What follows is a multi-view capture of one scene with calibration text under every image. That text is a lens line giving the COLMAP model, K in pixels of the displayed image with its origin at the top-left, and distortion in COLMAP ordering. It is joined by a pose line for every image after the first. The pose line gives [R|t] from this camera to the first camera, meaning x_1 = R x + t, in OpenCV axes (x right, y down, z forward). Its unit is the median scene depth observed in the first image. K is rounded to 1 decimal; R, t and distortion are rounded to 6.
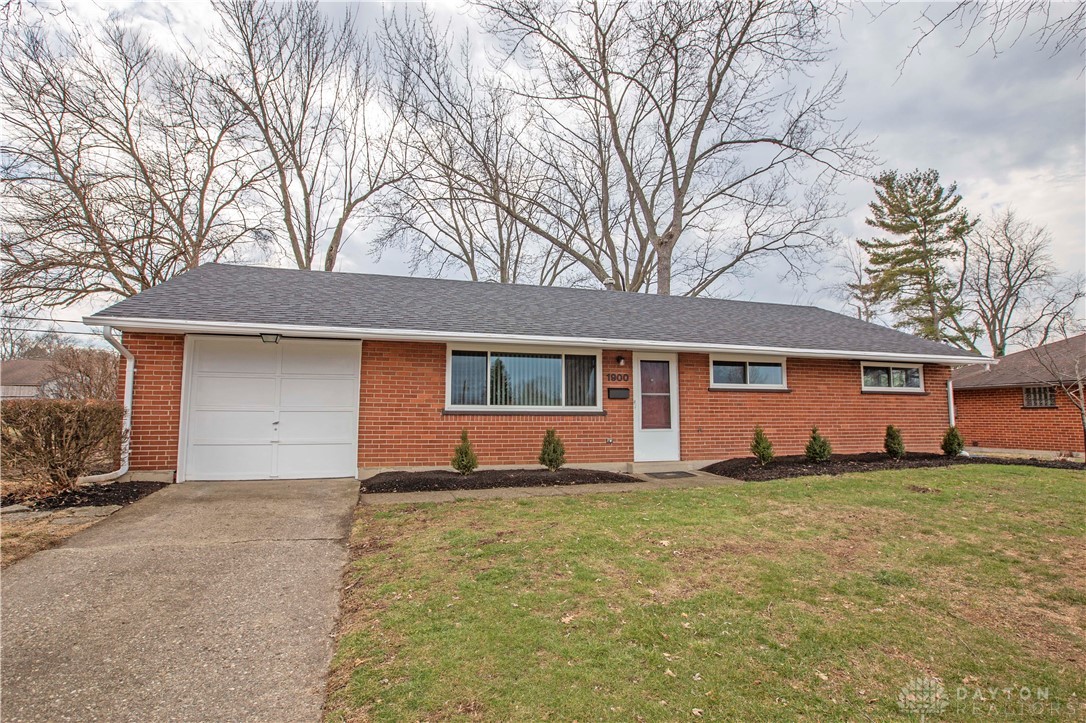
lens RADIAL K [[571.2, 0, 543.0], [0, 571.2, 361.5], [0, 0, 1]] dist [-0.003826, -0.000191]
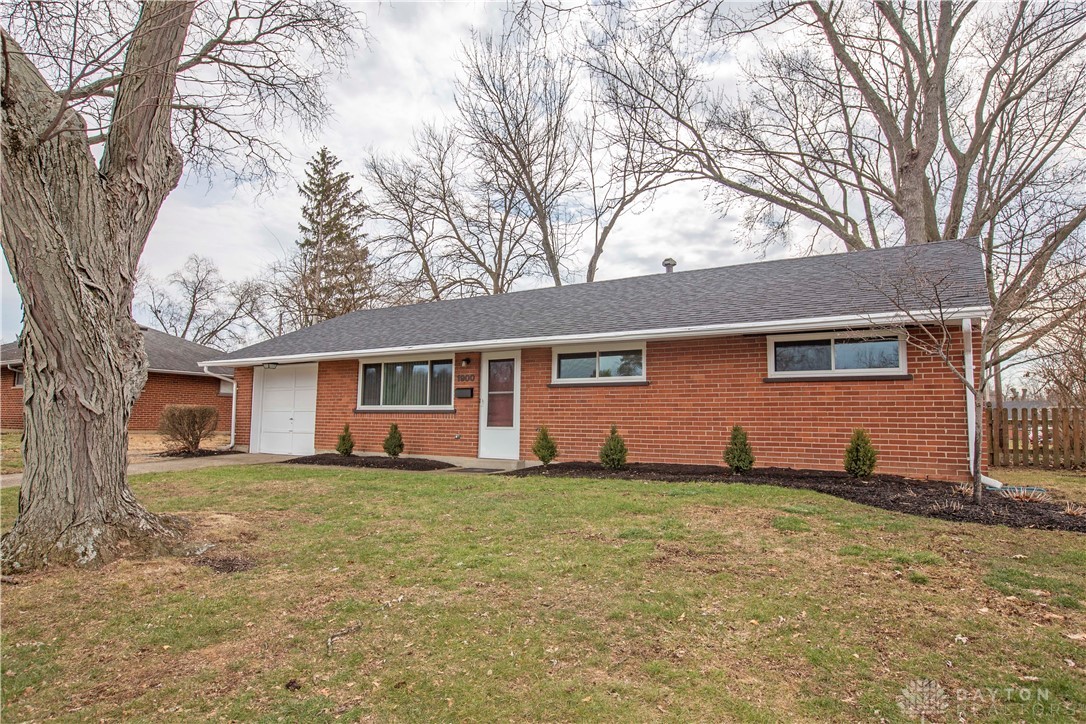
lens RADIAL K [[686.9, 0, 543.0], [0, 686.9, 362.0], [0, 0, 1]] dist [0.002109, 0.000040]
pose [[0.615790, -0.062555, -0.785423, 1.205111], [0.066581, 0.997409, -0.027237, 0.041579], [0.785092, -0.035522, 0.618360, 0.308991]]
